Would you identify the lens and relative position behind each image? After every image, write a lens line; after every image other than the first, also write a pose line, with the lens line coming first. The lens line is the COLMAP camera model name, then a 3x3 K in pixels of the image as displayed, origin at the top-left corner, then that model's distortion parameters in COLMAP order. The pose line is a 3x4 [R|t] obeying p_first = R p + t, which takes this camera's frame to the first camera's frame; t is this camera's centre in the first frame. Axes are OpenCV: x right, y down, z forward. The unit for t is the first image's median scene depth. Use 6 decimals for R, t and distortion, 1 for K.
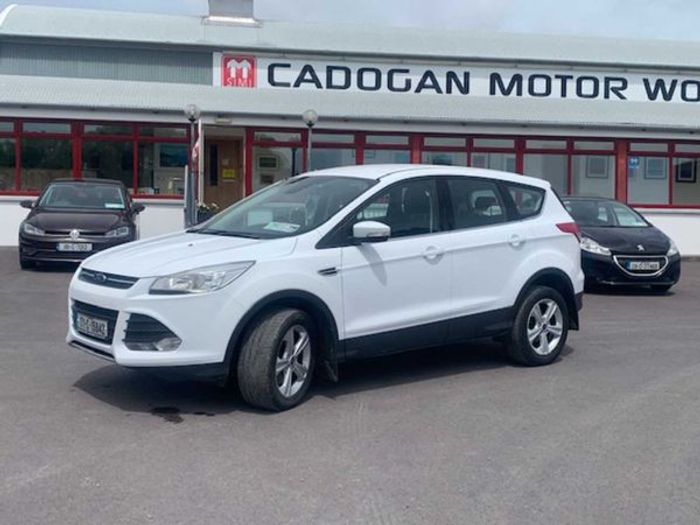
lens RADIAL K [[833.9, 0, 350.0], [0, 833.9, 262.5], [0, 0, 1]] dist [0.221275, -0.734107]
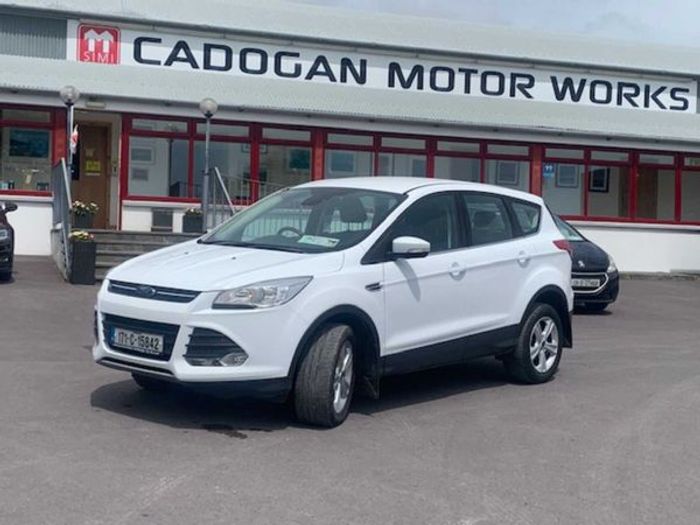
lens RADIAL K [[1022.8, 0, 350.0], [0, 1022.8, 262.5], [0, 0, 1]] dist [0.167941, -0.510158]
pose [[0.982537, 0.014458, 0.185504, -0.123468], [-0.012392, 0.999848, -0.012290, -0.001333], [-0.185653, 0.009777, 0.982567, -0.085068]]
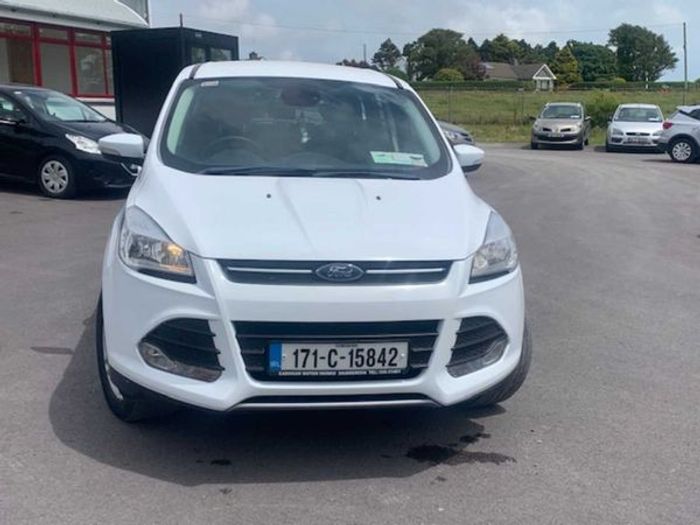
lens RADIAL K [[833.9, 0, 350.0], [0, 833.9, 262.5], [0, 0, 1]] dist [0.221275, -0.734107]
pose [[0.512765, -0.164377, 0.842646, -0.328911], [0.041258, 0.985084, 0.167056, -0.035042], [-0.857537, -0.050894, 0.511899, 0.307736]]
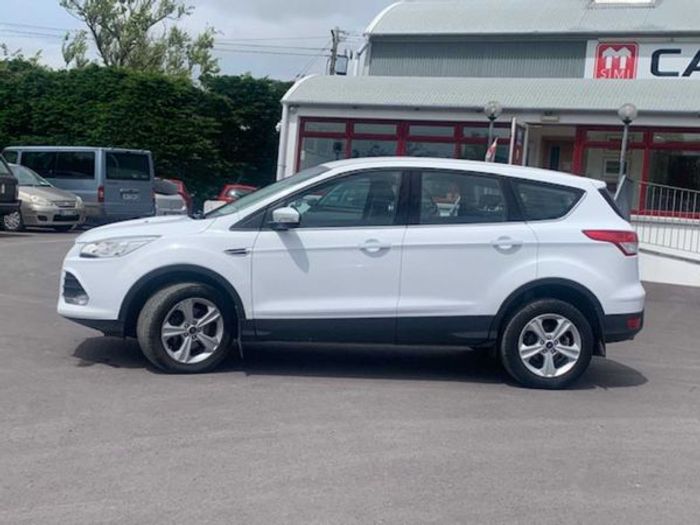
lens RADIAL K [[1022.8, 0, 350.0], [0, 1022.8, 262.5], [0, 0, 1]] dist [0.167941, -0.510158]
pose [[0.843976, 0.069604, -0.531845, 0.346411], [-0.087367, 0.996142, -0.008274, 0.009843], [0.529217, 0.053449, 0.846801, -0.009943]]
